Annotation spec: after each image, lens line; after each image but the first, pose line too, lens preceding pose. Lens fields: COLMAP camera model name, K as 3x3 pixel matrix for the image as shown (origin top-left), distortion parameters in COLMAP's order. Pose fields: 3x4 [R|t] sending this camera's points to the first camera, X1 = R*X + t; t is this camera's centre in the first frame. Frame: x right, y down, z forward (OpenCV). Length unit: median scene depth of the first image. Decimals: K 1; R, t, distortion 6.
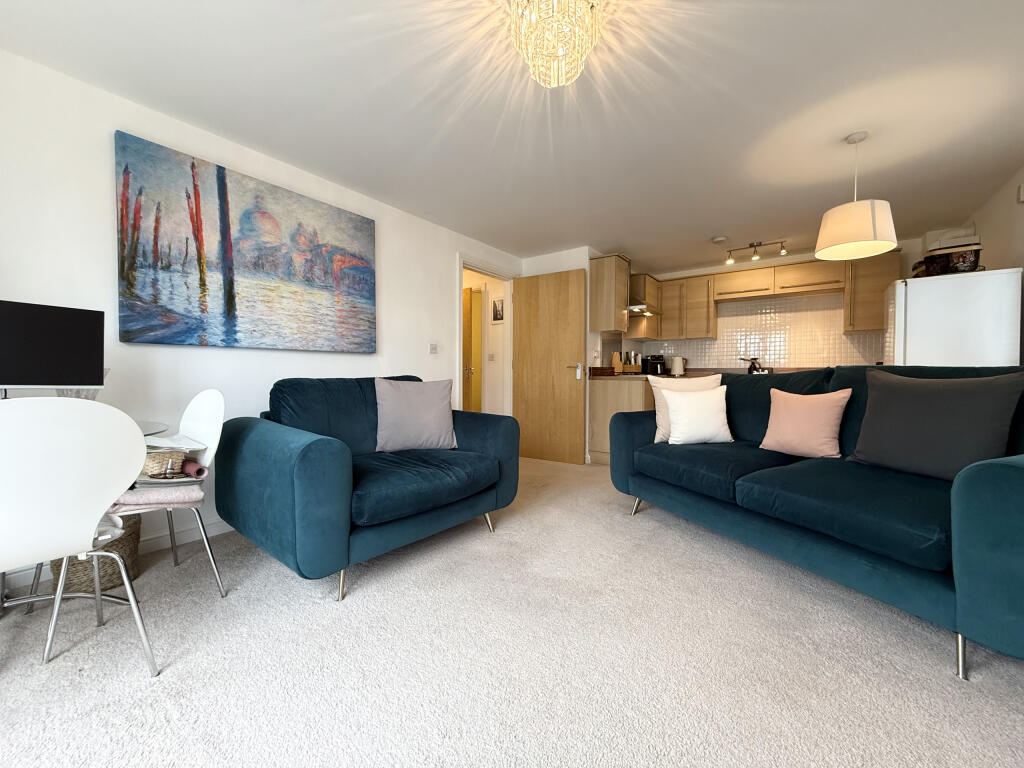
lens RADIAL K [[408.1, 0, 512.0], [0, 408.1, 384.0], [0, 0, 1]] dist [-0.000257, -0.000135]
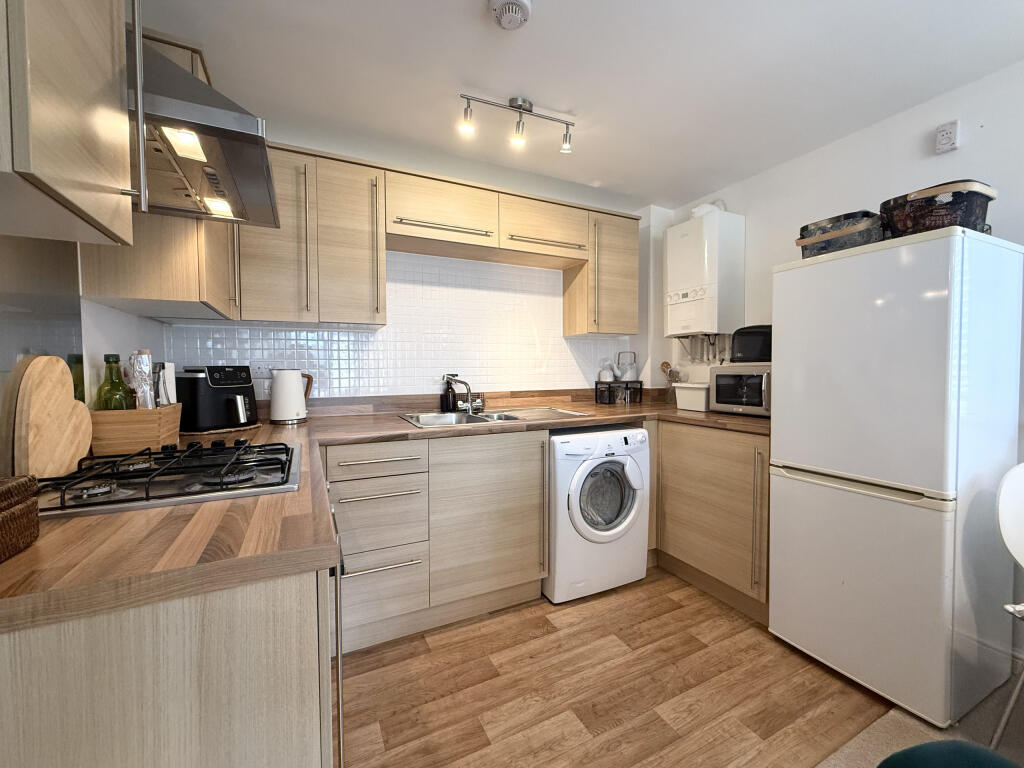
lens RADIAL K [[416.0, 0, 509.1], [0, 416.0, 381.2], [0, 0, 1]] dist [-0.000448, 0.000134]
pose [[0.468326, -0.033165, 0.882933, 0.195073], [0.030637, 0.999304, 0.021286, -0.068197], [-0.883024, 0.017082, 0.469016, 0.756357]]
